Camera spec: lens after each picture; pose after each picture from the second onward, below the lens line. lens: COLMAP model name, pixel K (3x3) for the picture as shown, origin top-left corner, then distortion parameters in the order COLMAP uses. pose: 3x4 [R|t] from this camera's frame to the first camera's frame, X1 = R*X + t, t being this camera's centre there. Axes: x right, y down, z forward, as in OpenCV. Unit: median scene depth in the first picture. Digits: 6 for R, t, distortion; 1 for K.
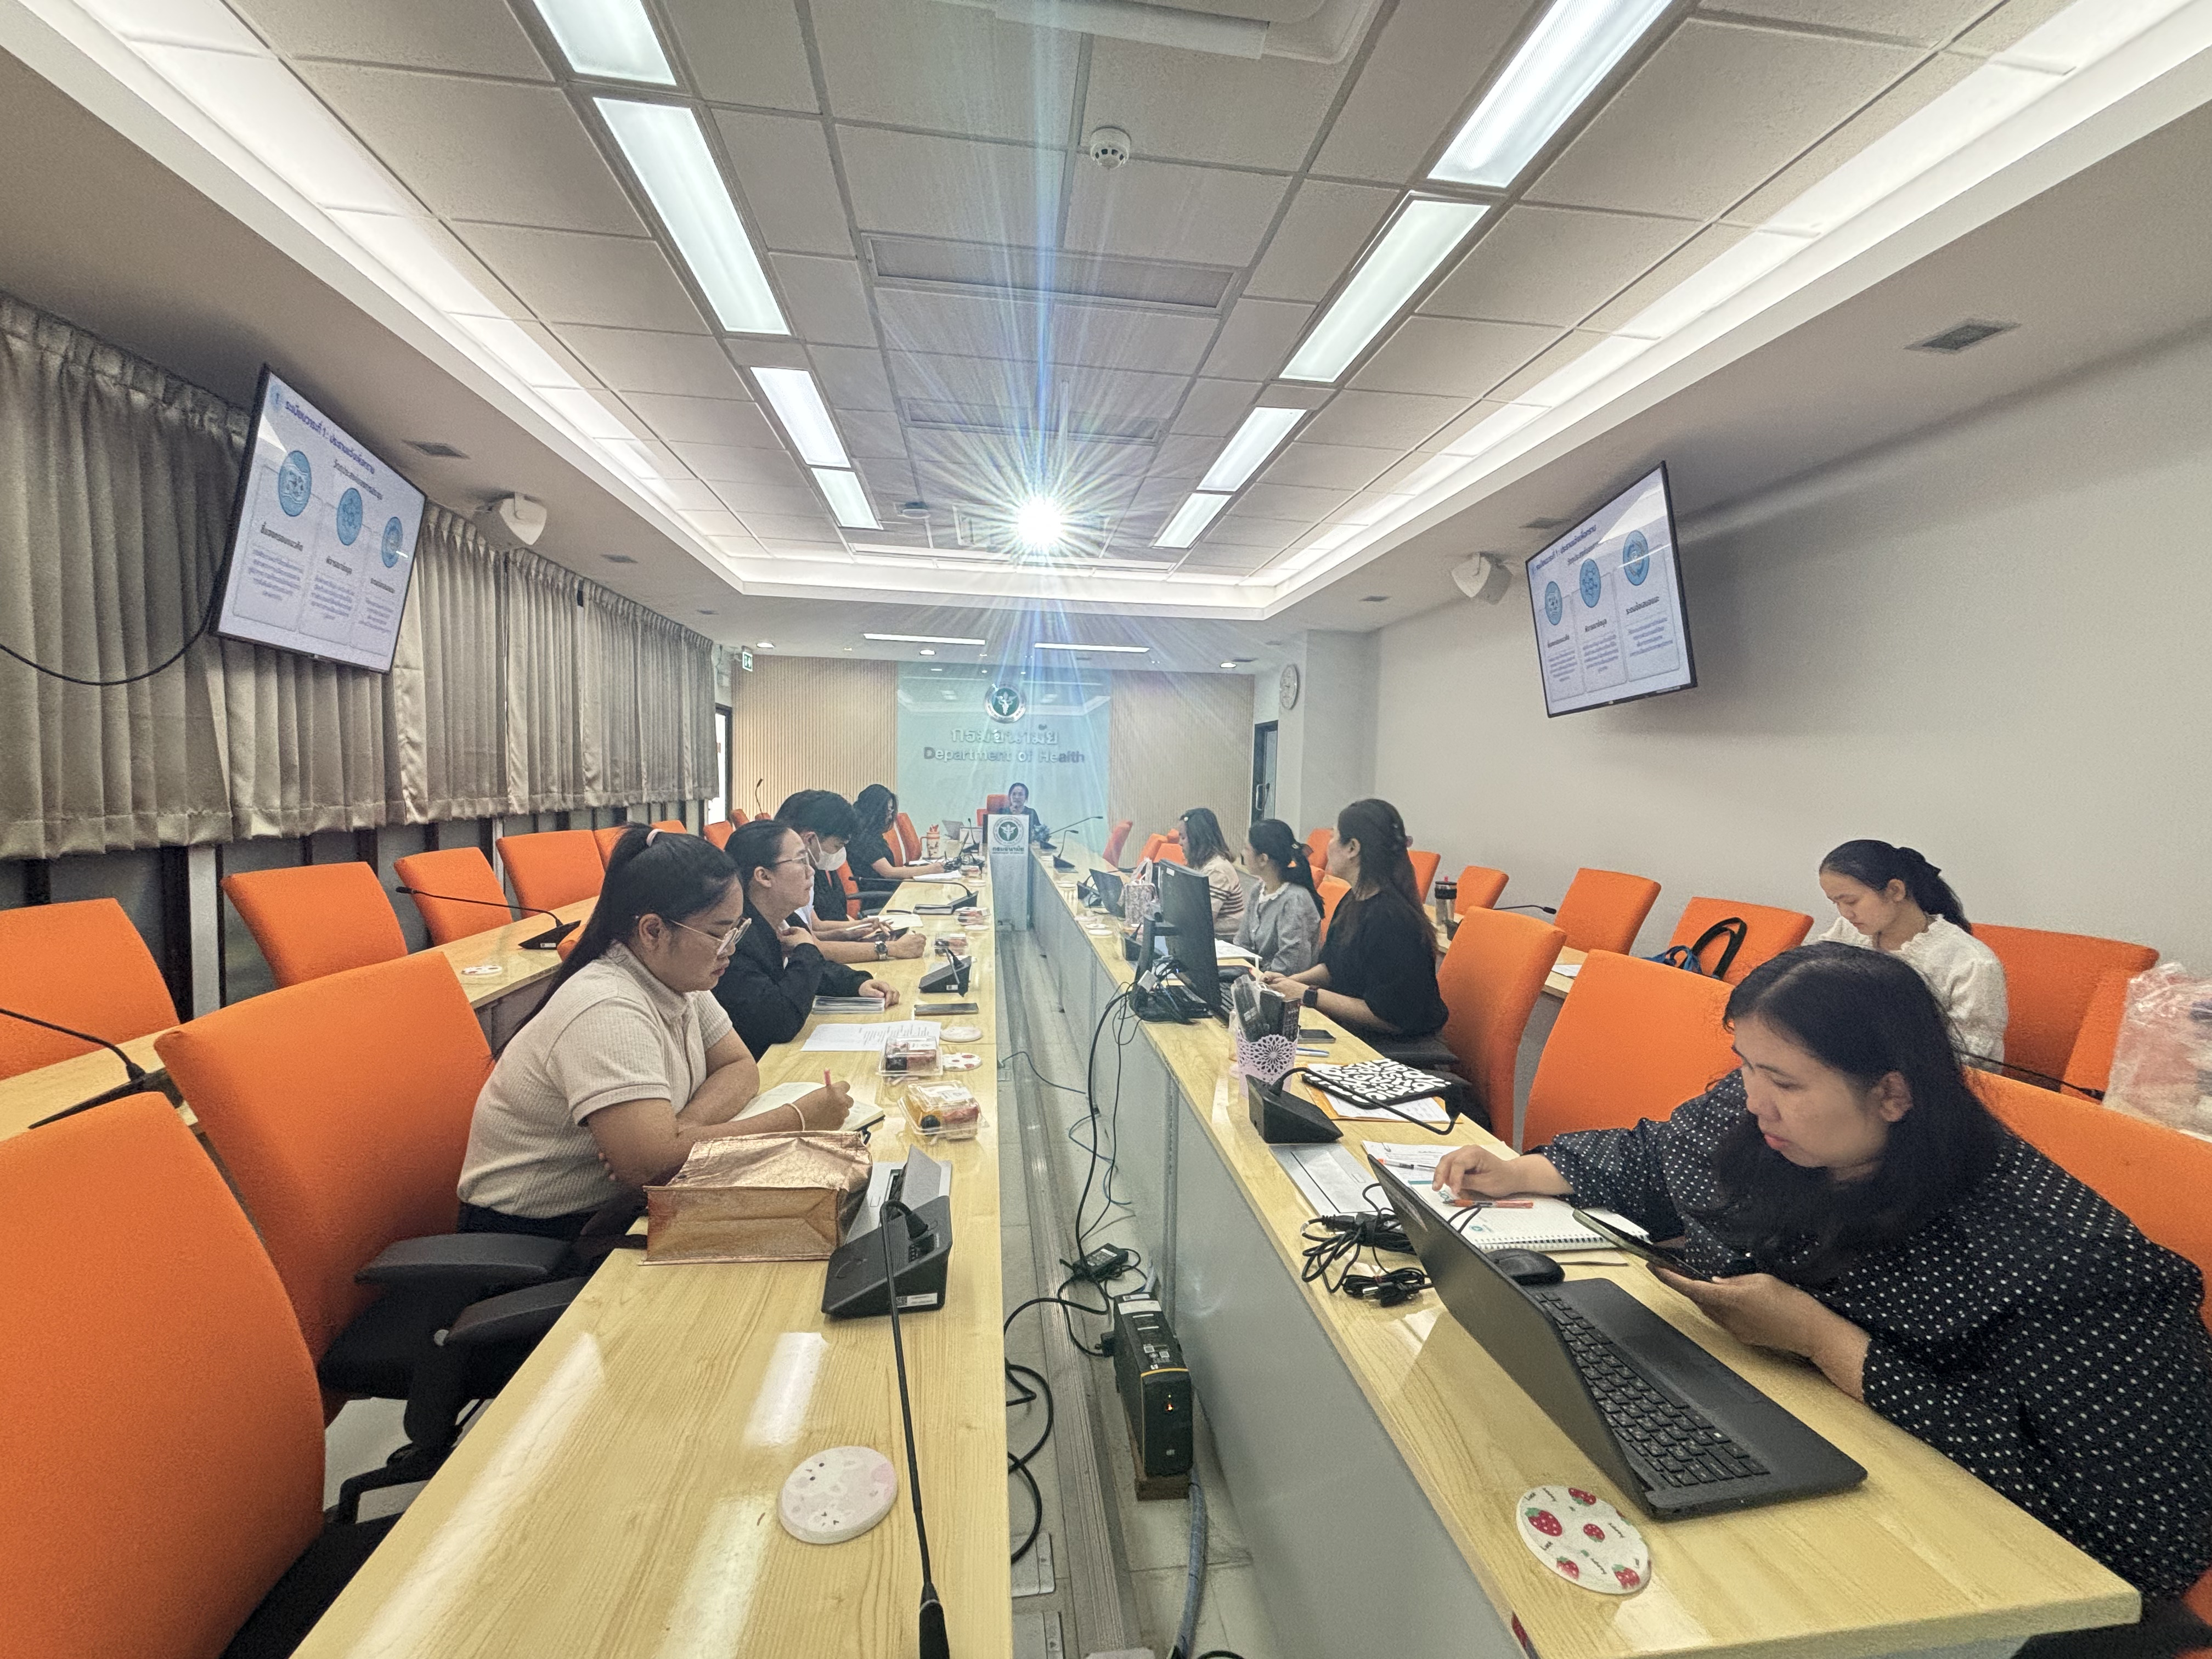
lens RADIAL K [[889.3, 0, 1102.7], [0, 889.3, 837.0], [0, 0, 1]] dist [-0.007244, -0.000158]
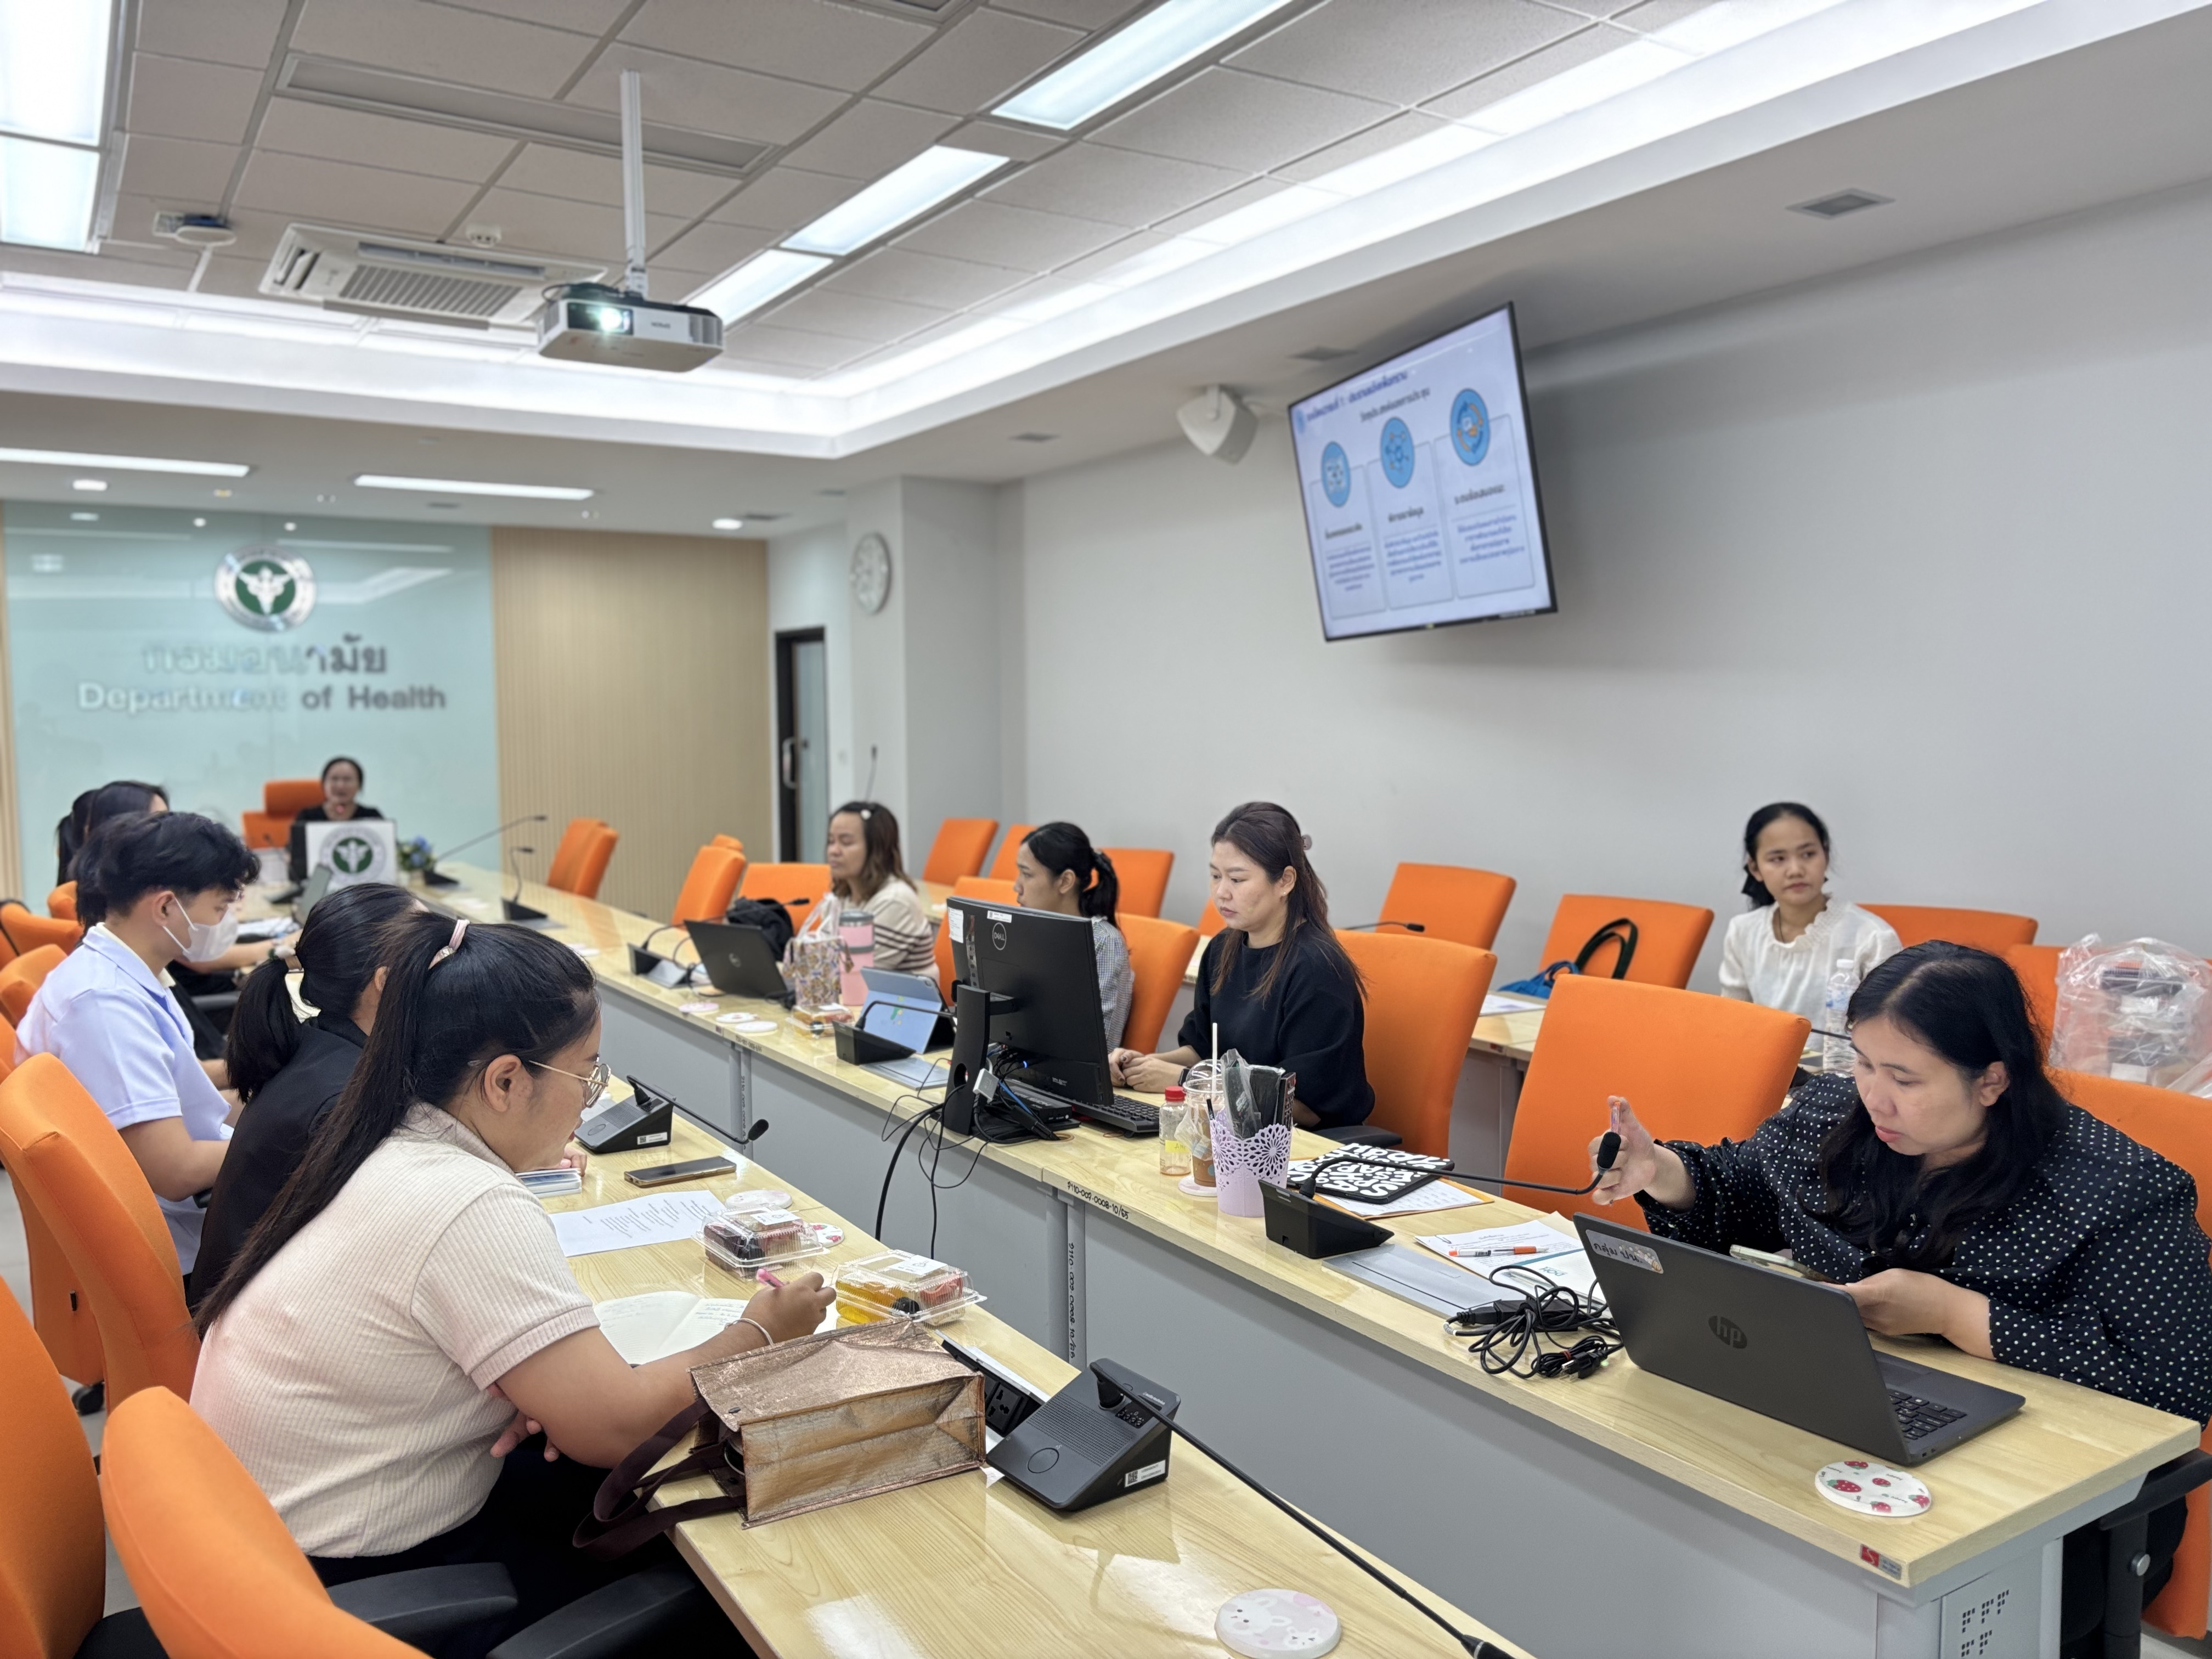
lens RADIAL K [[1674.0, 0, 1109.9], [0, 1674.0, 852.0], [0, 0, 1]] dist [0.050629, -0.076415]
pose [[0.906164, -0.061633, 0.418411, -0.228638], [0.054260, 0.998091, 0.029510, -0.025698], [-0.419431, -0.004038, 0.907778, -0.103969]]
